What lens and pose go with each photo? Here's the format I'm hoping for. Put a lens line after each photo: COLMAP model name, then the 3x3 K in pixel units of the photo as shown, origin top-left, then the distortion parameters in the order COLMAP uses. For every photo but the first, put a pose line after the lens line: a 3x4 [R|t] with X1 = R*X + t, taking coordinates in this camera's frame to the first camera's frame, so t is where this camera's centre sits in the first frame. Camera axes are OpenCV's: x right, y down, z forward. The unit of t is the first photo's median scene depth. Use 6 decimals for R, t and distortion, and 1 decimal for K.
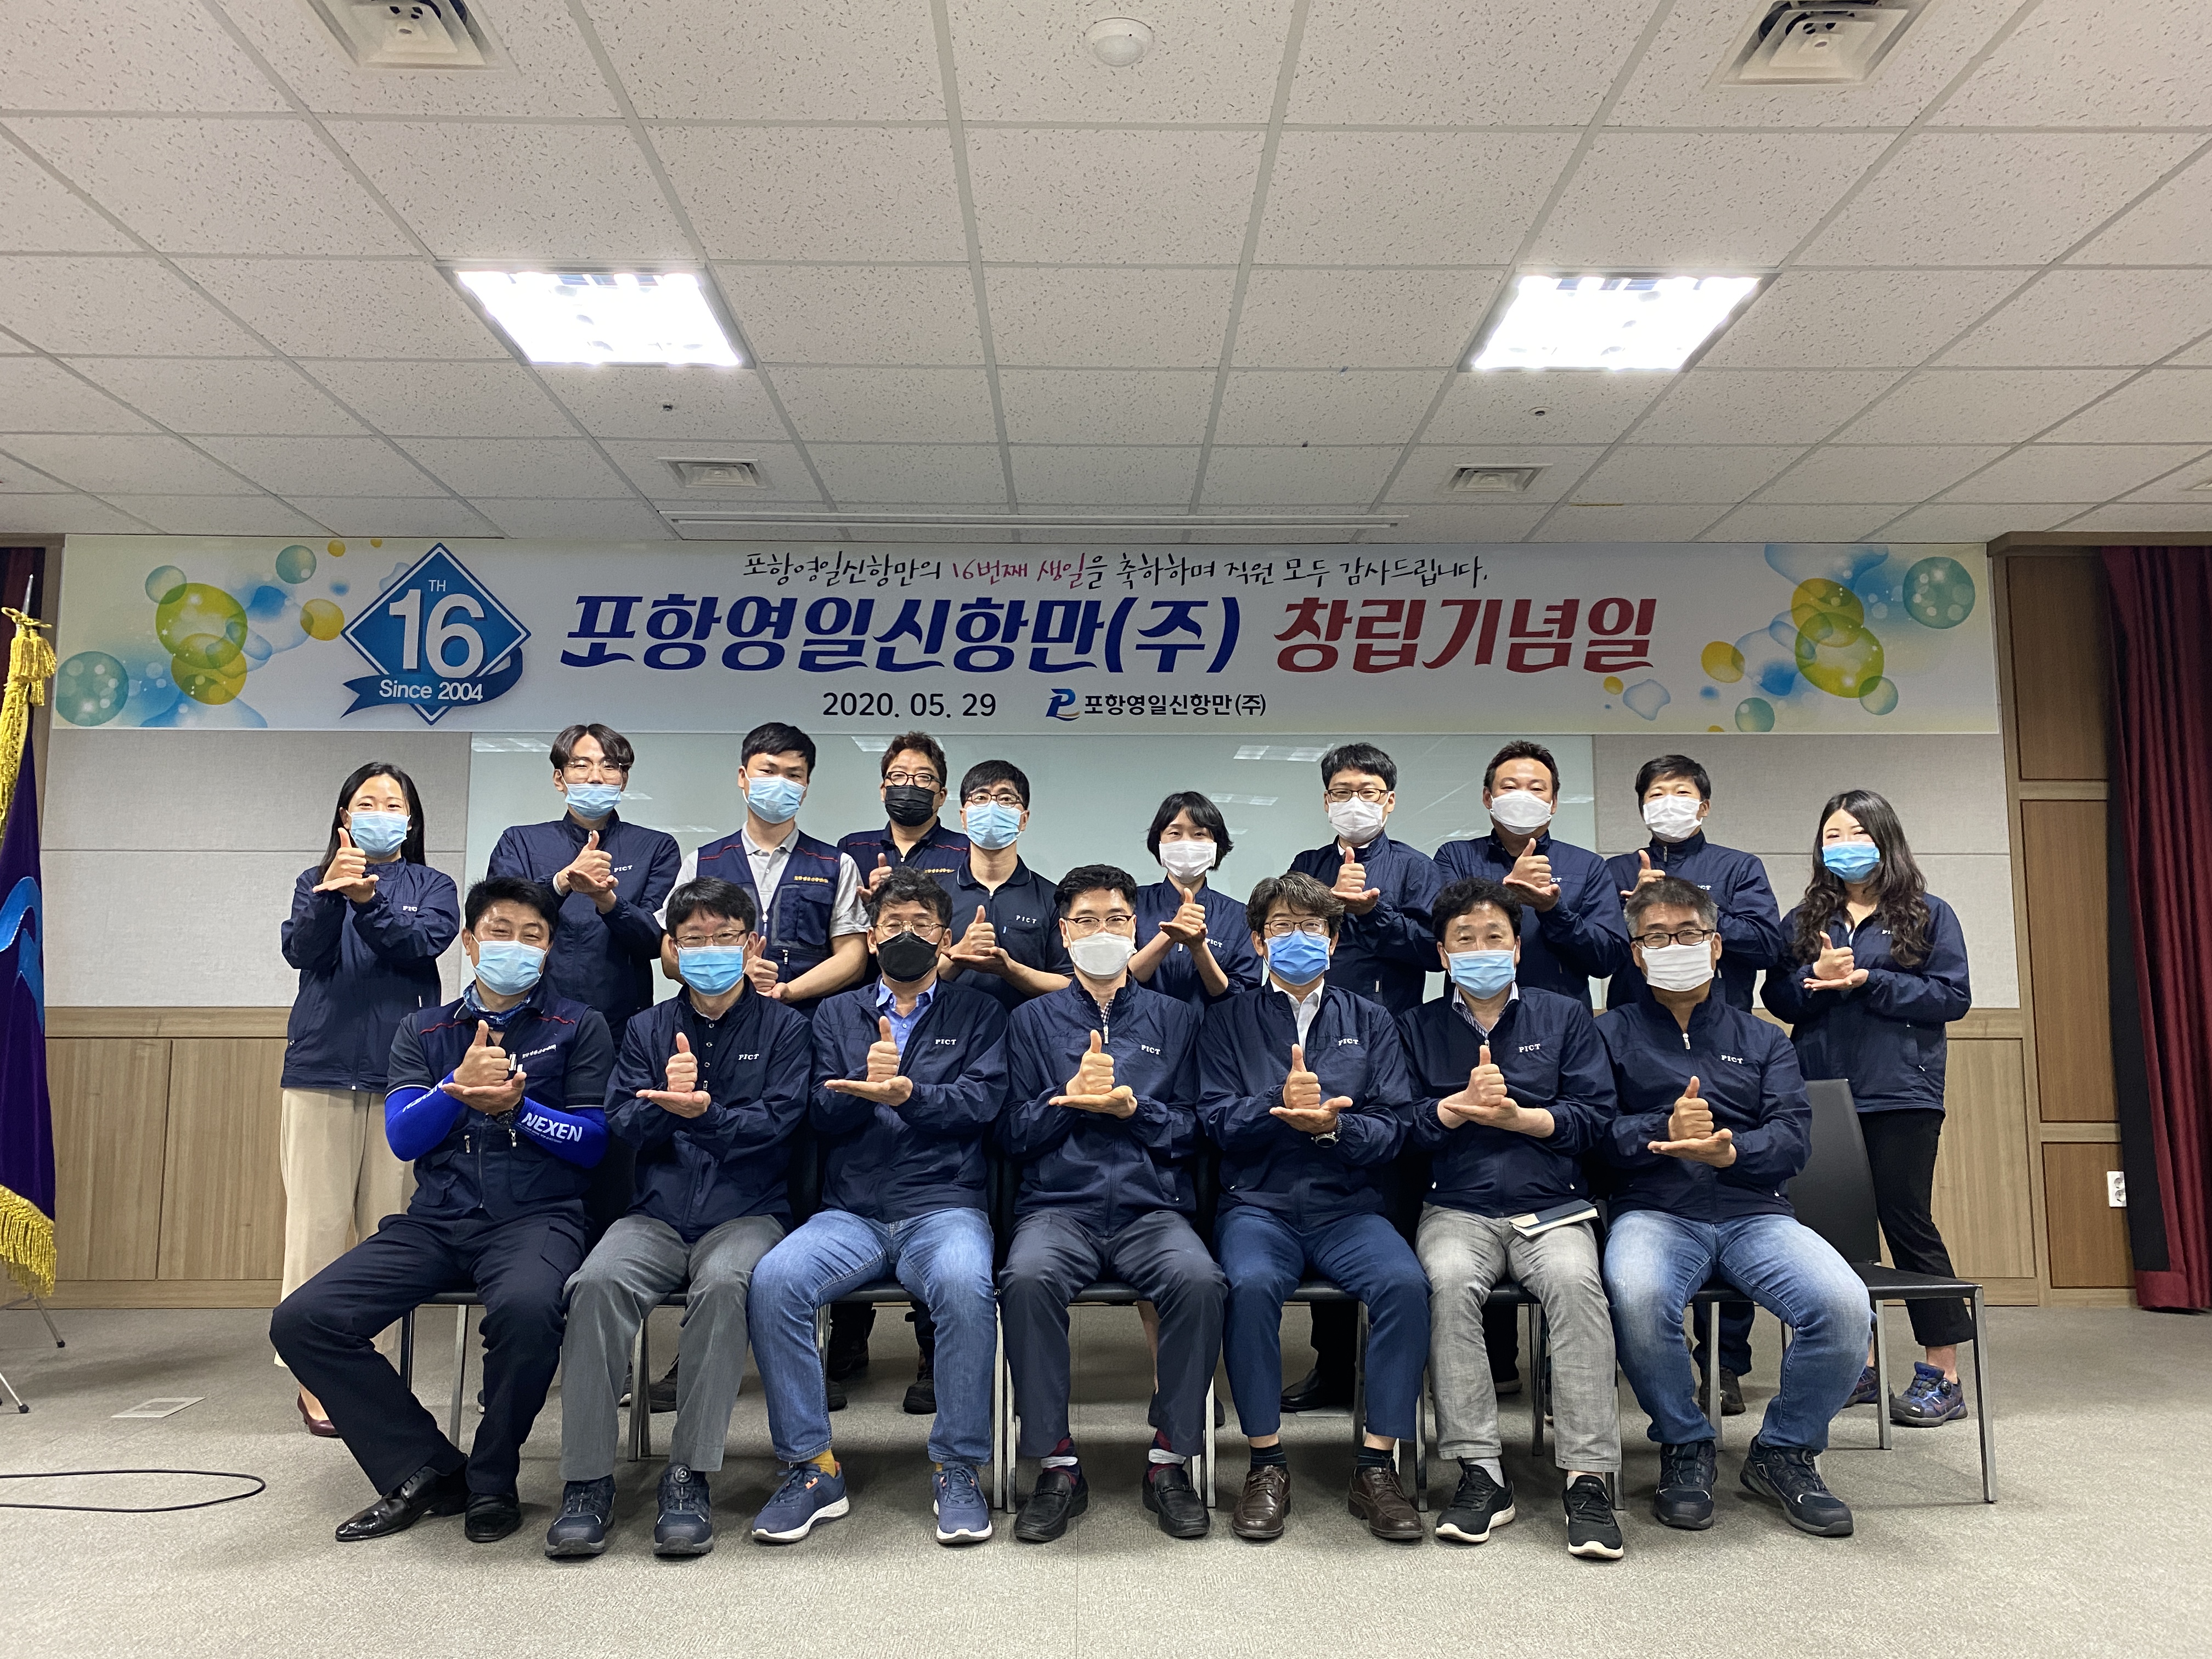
lens RADIAL K [[1658.1, 0, 1098.7], [0, 1658.1, 827.3], [0, 0, 1]] dist [0.014755, -0.004578]
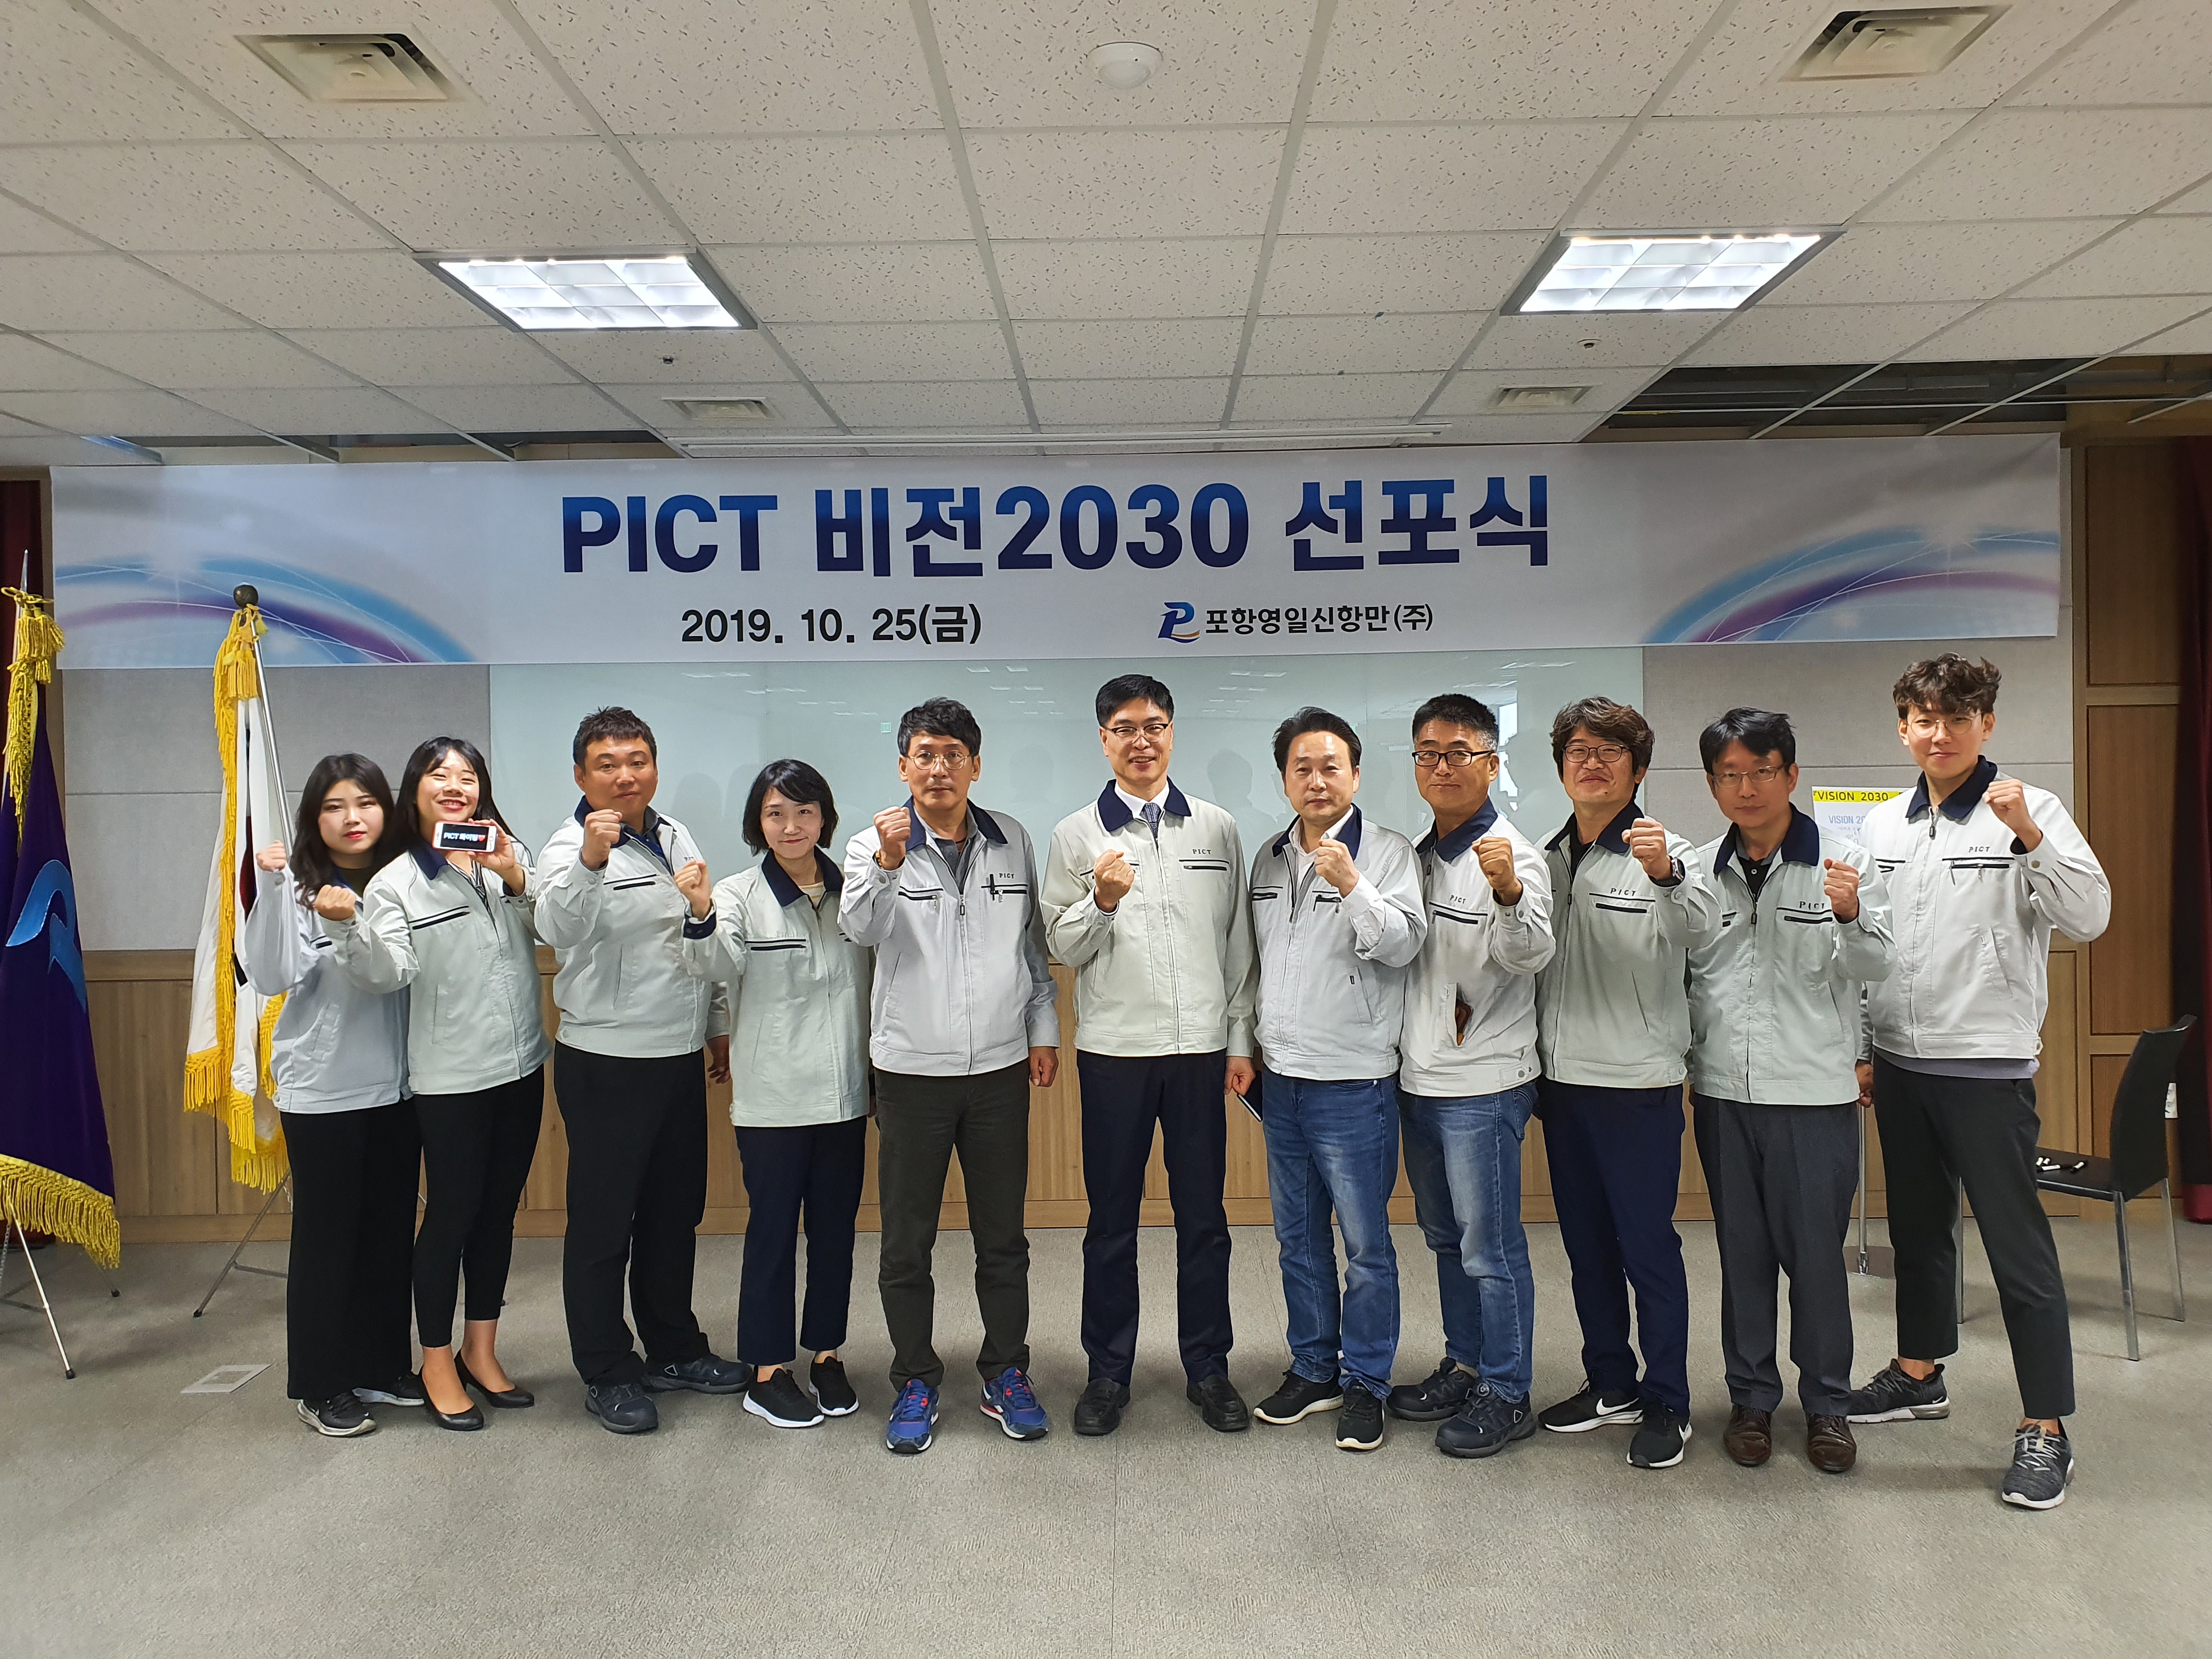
lens RADIAL K [[1691.6, 0, 1116.2], [0, 1691.6, 827.3], [0, 0, 1]] dist [0.002969, 0.013767]
pose [[0.999683, -0.016697, -0.018829, 0.013914], [0.018867, 0.992392, 0.121660, -0.126143], [0.016654, -0.121977, 0.992393, 0.010765]]
